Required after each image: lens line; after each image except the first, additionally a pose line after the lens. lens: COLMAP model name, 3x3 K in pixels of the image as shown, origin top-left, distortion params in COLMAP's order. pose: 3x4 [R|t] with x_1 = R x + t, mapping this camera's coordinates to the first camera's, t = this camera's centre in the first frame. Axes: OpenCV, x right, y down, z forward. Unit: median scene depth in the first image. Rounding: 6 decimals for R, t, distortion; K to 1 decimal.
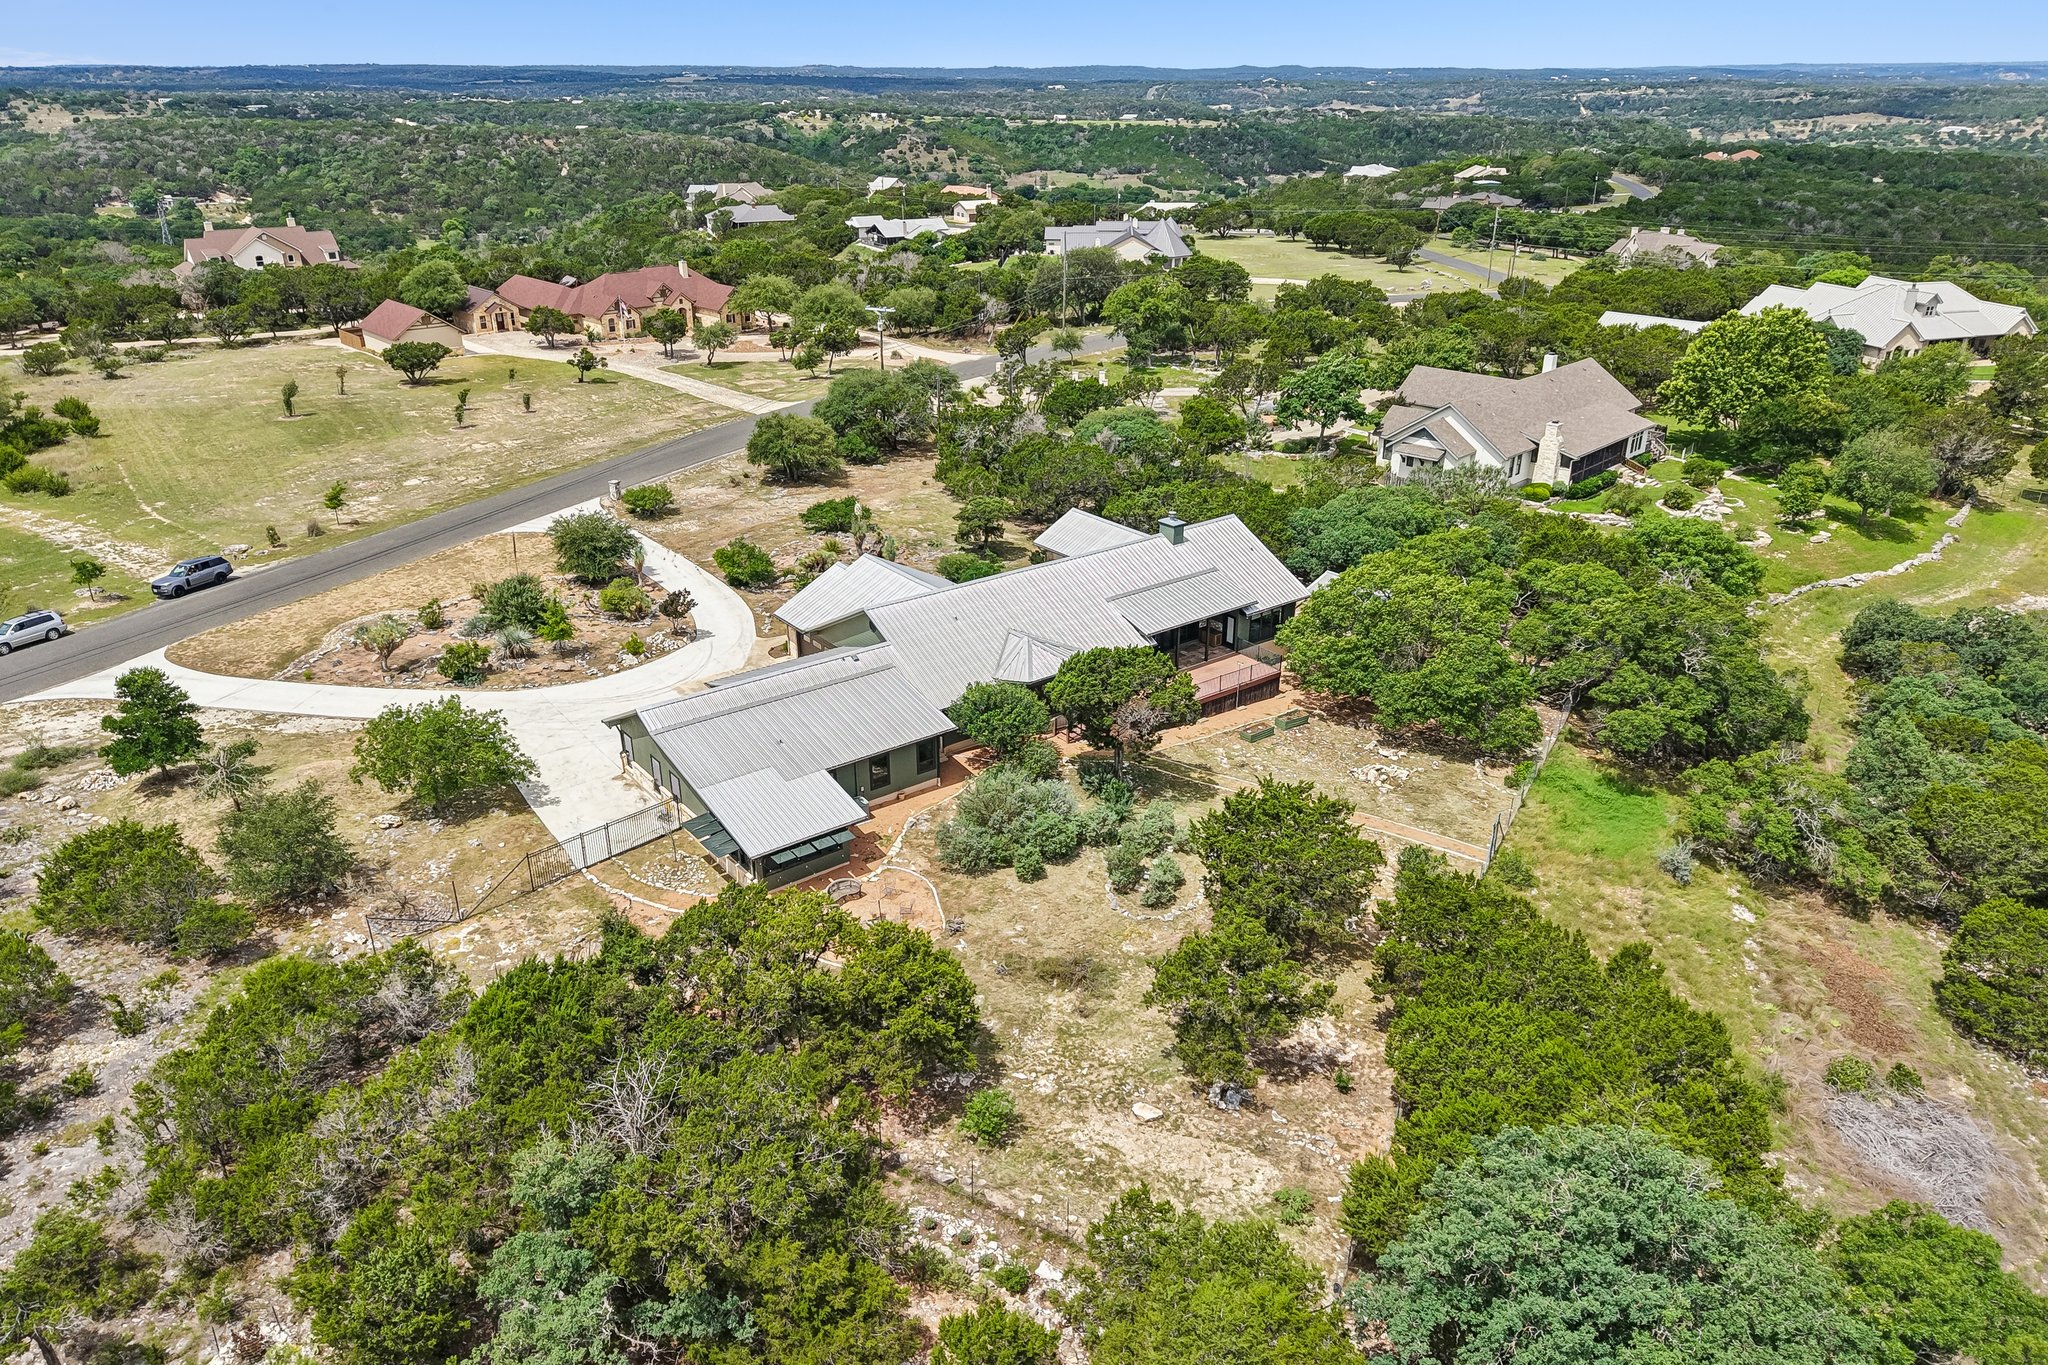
lens RADIAL K [[1362.7, 0, 1018.6], [0, 1362.7, 685.6], [0, 0, 1]] dist [0.044077, -0.053335]
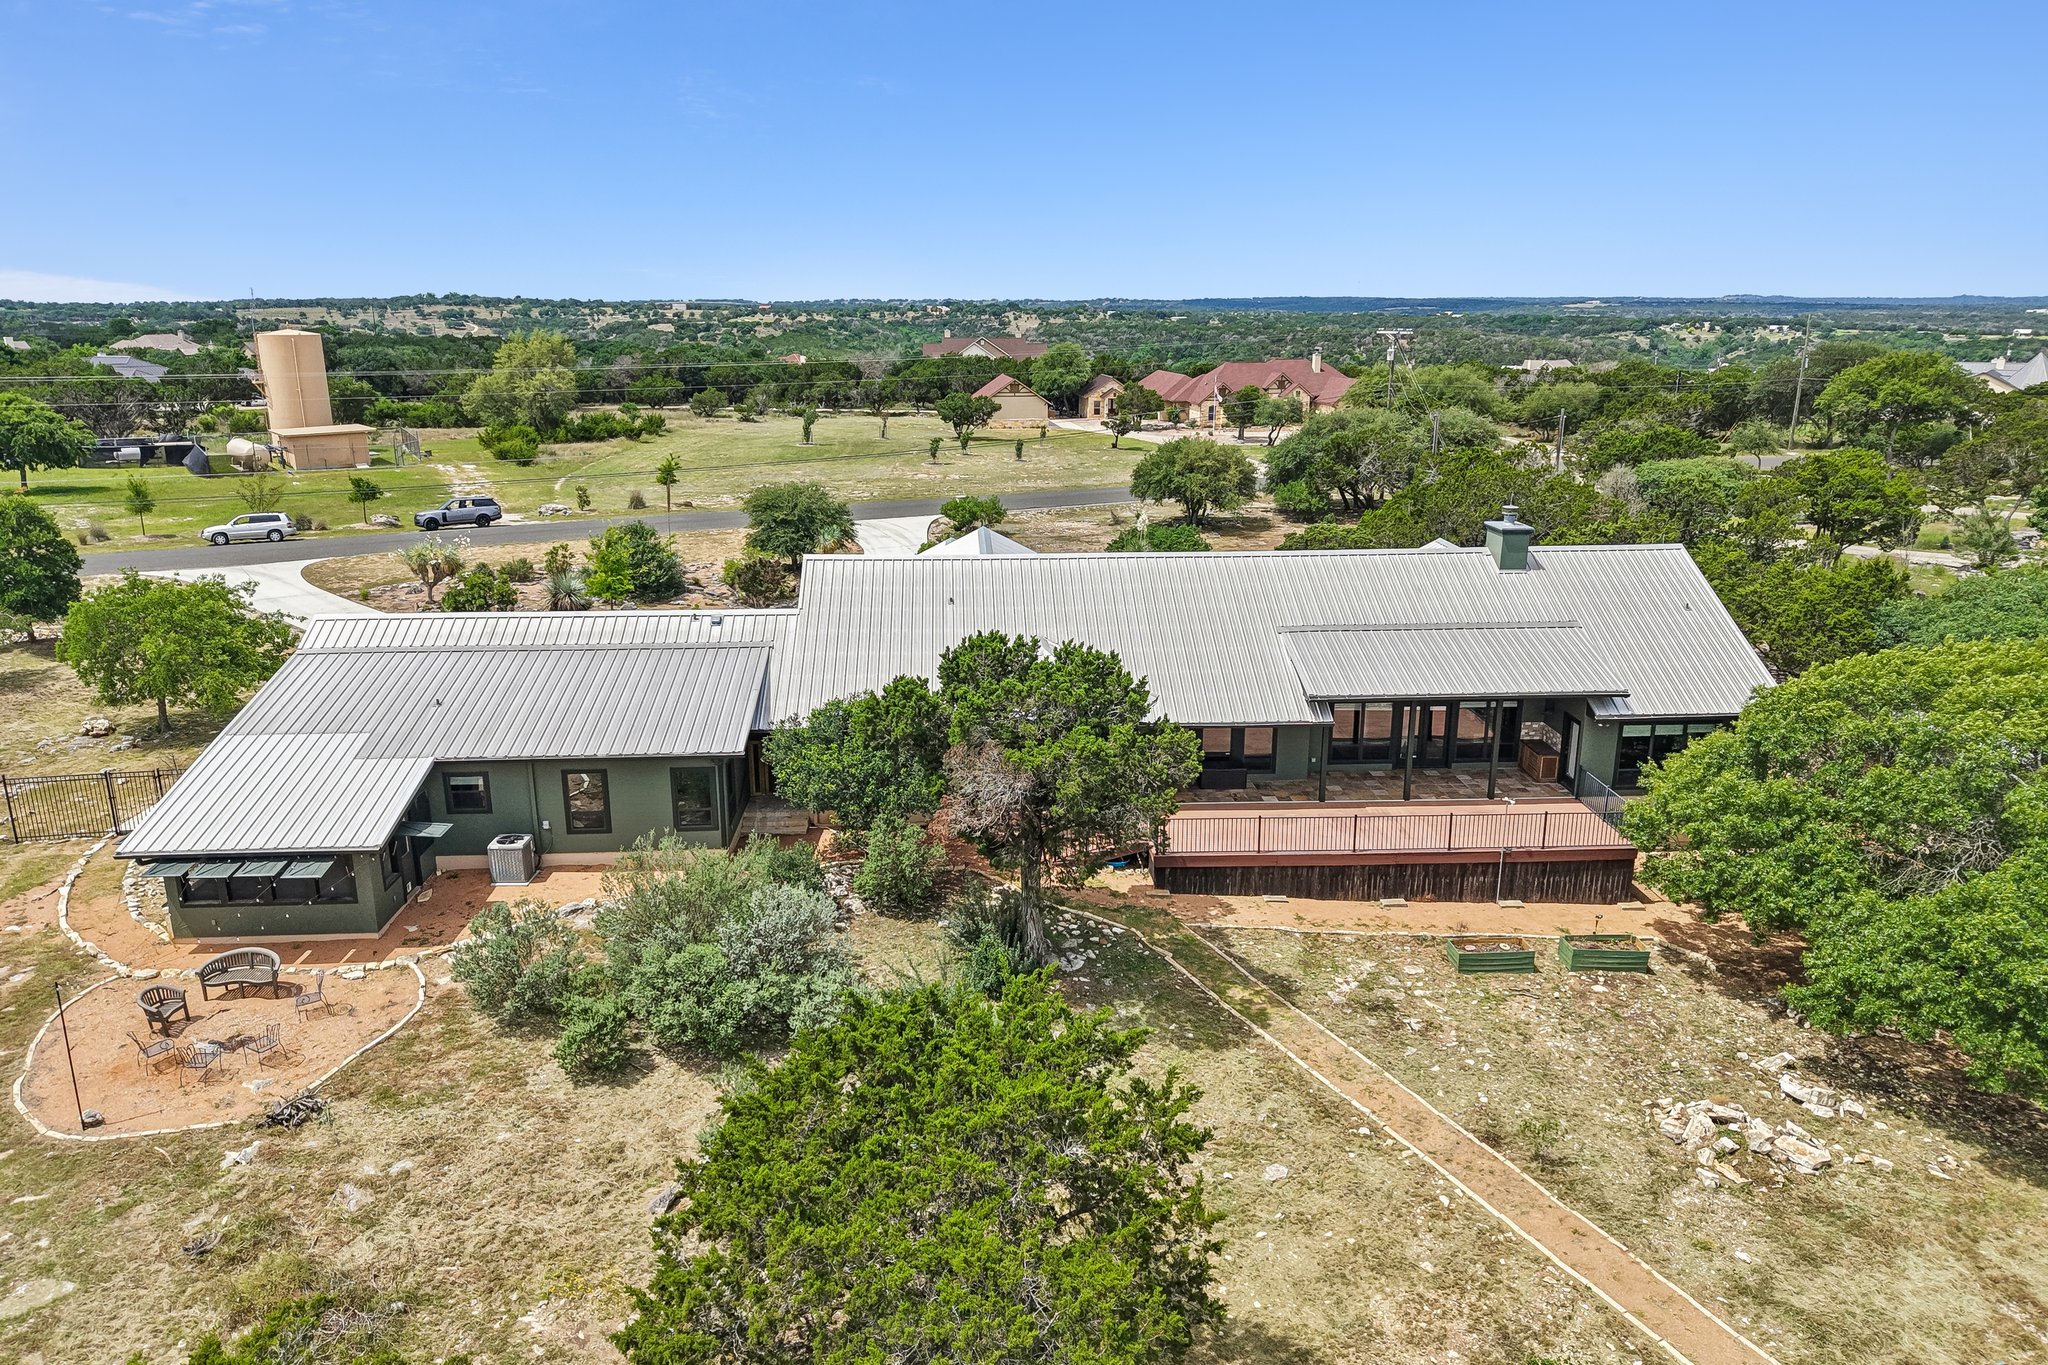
lens RADIAL K [[1358.3, 0, 1020.0], [0, 1358.3, 686.2], [0, 0, 1]] dist [0.027126, -0.036543]
pose [[0.826121, 0.151720, -0.542683, 0.234737], [-0.227936, 0.970737, -0.075592, 0.015894], [0.515334, 0.186146, 0.836529, 0.472286]]
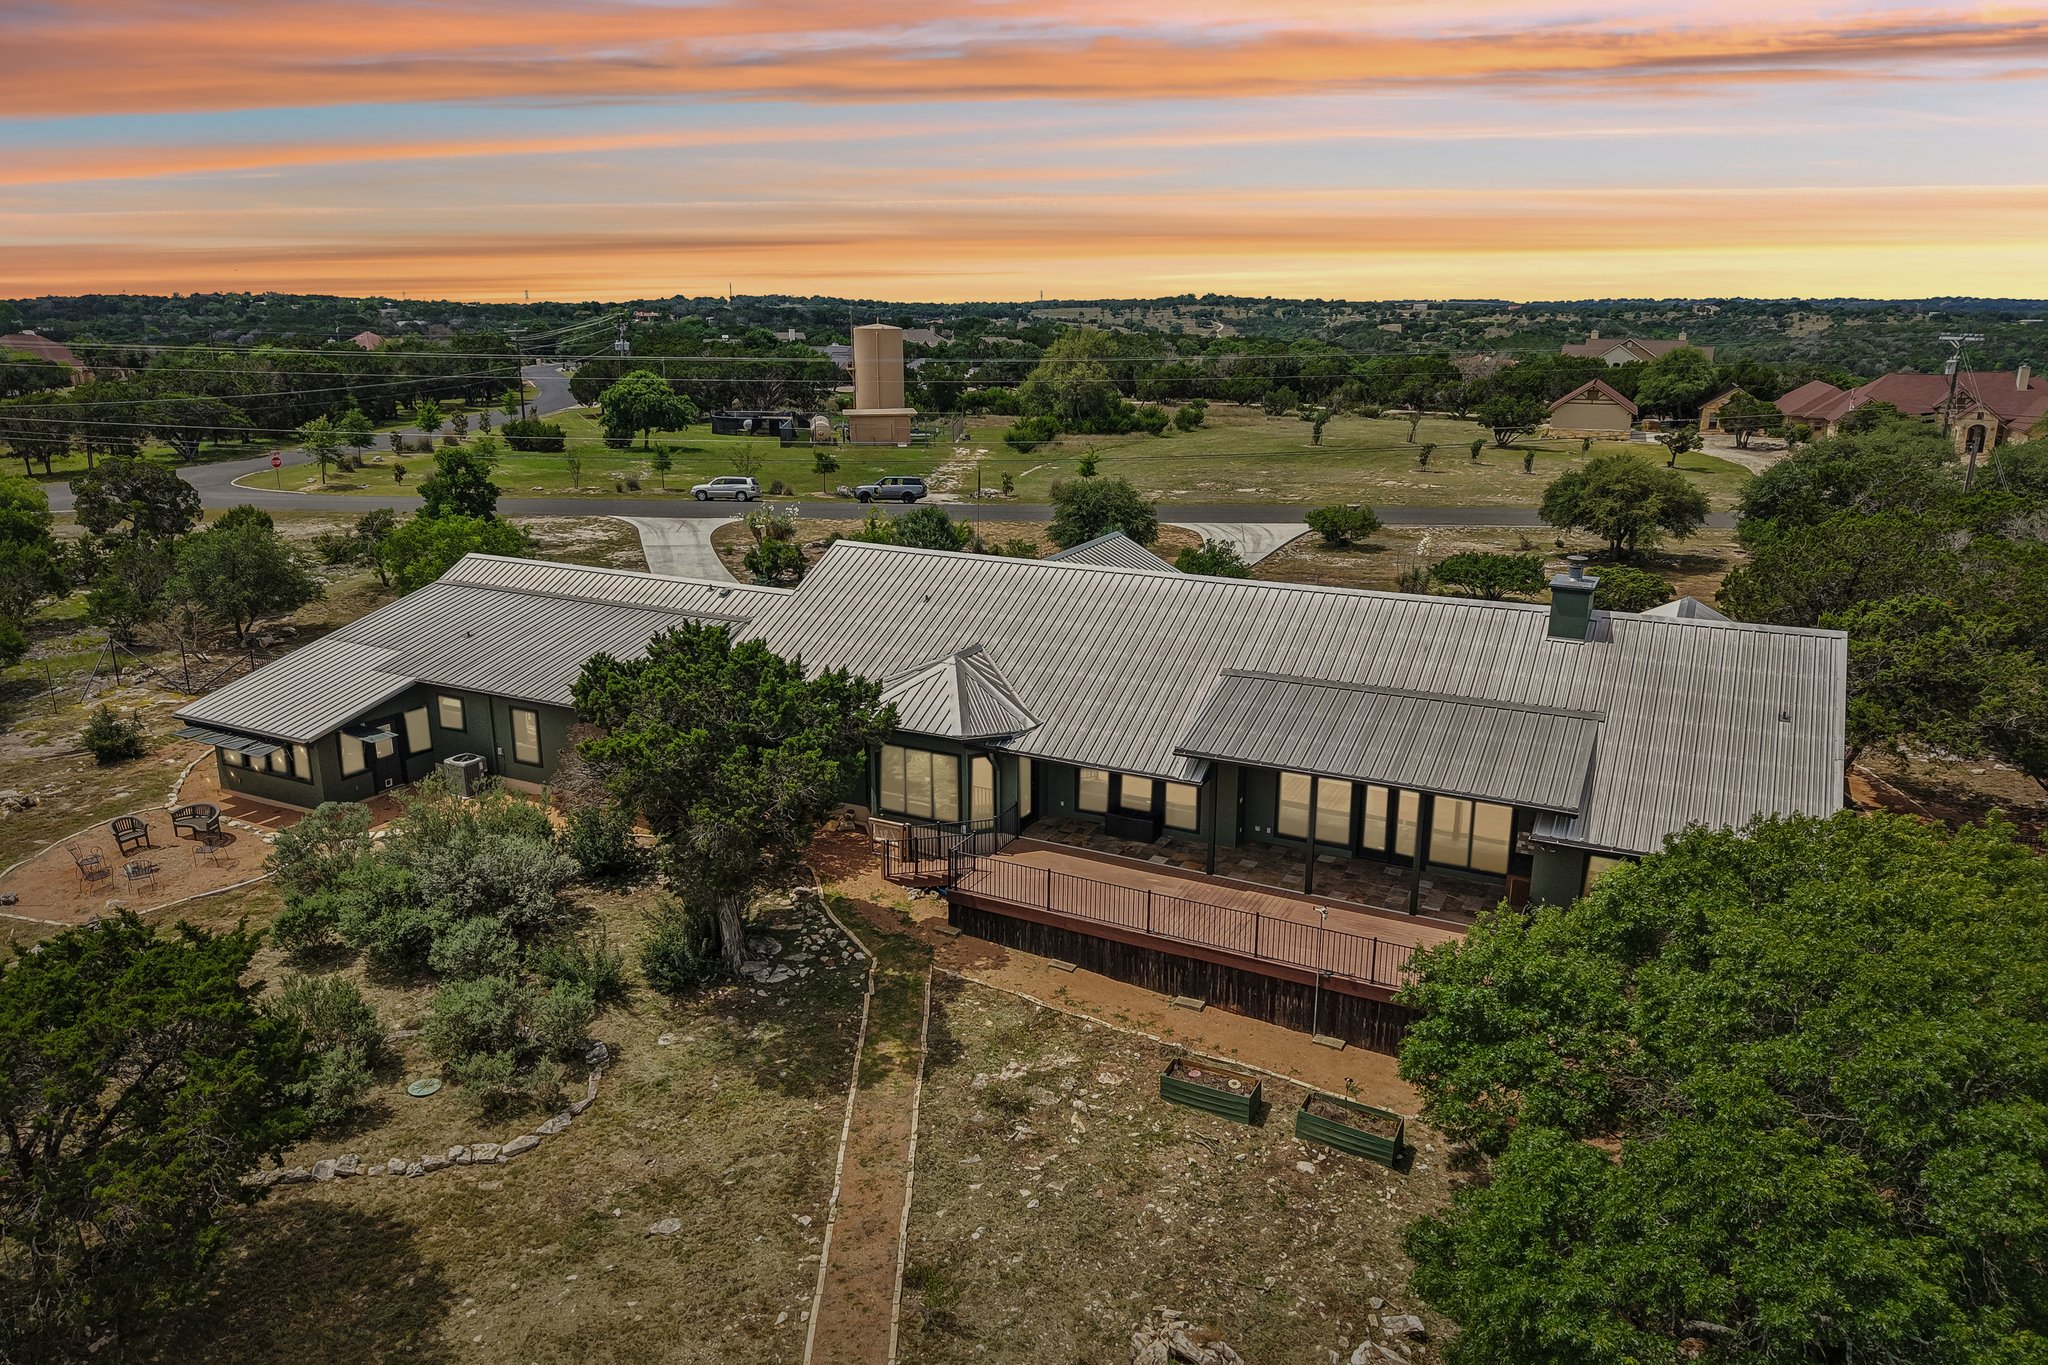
lens RADIAL K [[1346.0, 0, 1024.0], [0, 1346.0, 682.5], [0, 0, 1]] dist [0.028582, -0.038173]
pose [[0.437930, 0.243492, -0.865407, 0.370313], [-0.365900, 0.927560, 0.075820, -0.061820], [0.821178, 0.283449, 0.495301, 0.652755]]
